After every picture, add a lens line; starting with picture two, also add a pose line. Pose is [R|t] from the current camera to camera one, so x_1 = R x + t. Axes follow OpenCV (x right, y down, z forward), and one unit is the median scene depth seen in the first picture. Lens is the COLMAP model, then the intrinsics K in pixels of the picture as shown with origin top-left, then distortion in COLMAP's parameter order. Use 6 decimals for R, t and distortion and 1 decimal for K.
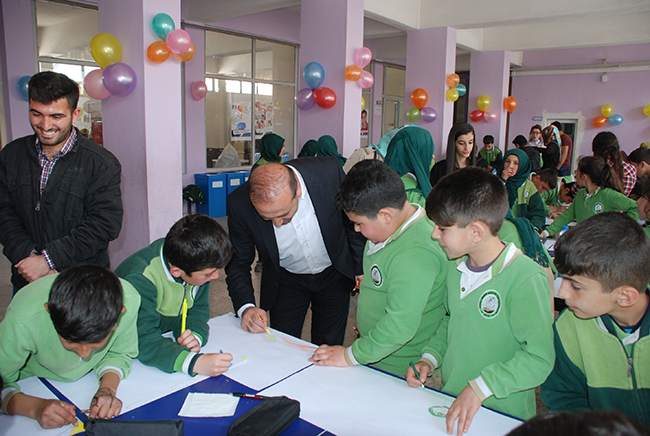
lens RADIAL K [[513.2, 0, 330.3], [0, 513.2, 224.1], [0, 0, 1]] dist [-0.143683, 0.103382]
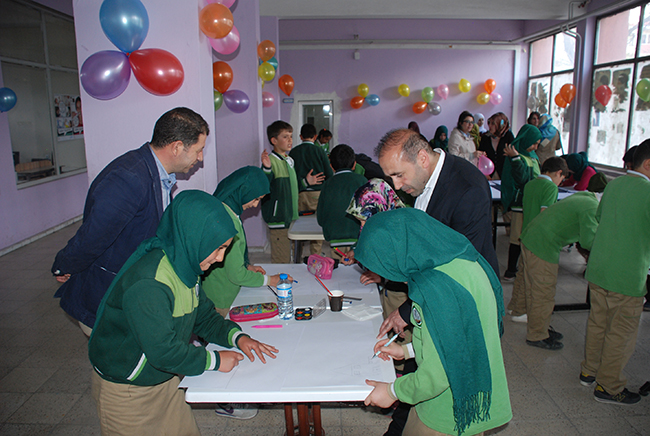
lens RADIAL K [[513.2, 0, 330.1], [0, 513.2, 217.0], [0, 0, 1]] dist [-0.143683, 0.103382]
pose [[0.777558, -0.147883, 0.611175, -0.190618], [0.135924, 0.988501, 0.066255, -0.122628], [-0.613945, 0.031557, 0.788718, 0.536152]]
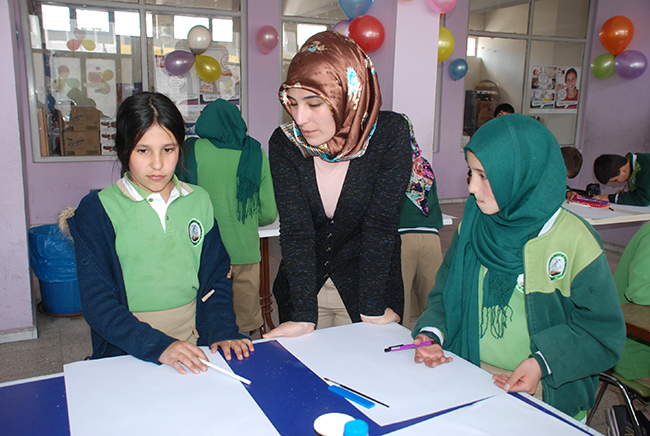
lens RADIAL K [[598.9, 0, 306.5], [0, 598.9, 218.5], [0, 0, 1]] dist [-0.018752, 0.000000]
pose [[0.872963, 0.090386, -0.479339, 0.281548], [-0.090723, 0.995622, 0.022515, -0.052759], [0.479275, 0.023832, 0.877341, 0.398339]]
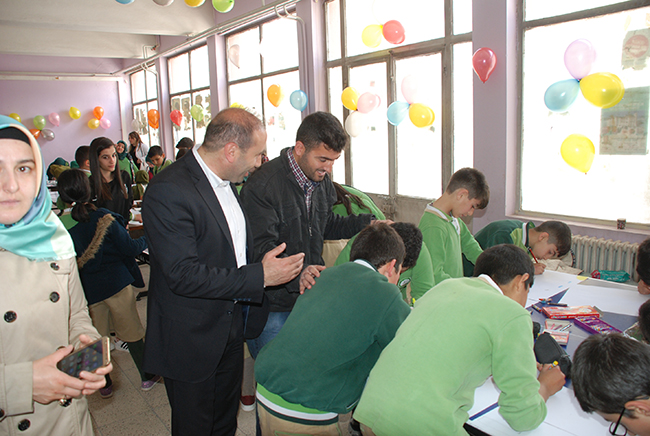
lens RADIAL K [[513.2, 0, 327.7], [0, 513.2, 224.5], [0, 0, 1]] dist [-0.143683, 0.103382]
pose [[0.257841, -0.201588, 0.944923, -0.348779], [0.212481, 0.965880, 0.148079, -0.051100], [-0.942534, 0.162597, 0.291877, 0.194300]]
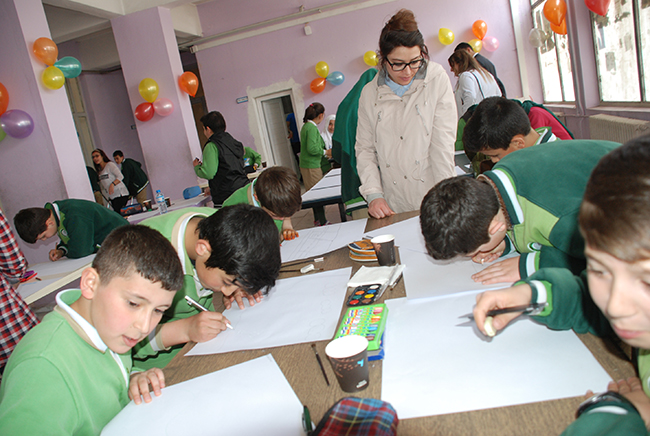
lens RADIAL K [[513.2, 0, 318.4], [0, 513.2, 217.0], [0, 0, 1]] dist [-0.143683, 0.103382]
pose [[0.869070, -0.275525, 0.410856, 0.306179], [0.292121, 0.956099, 0.023259, -0.056870], [-0.399227, 0.099806, 0.911404, 0.558783]]
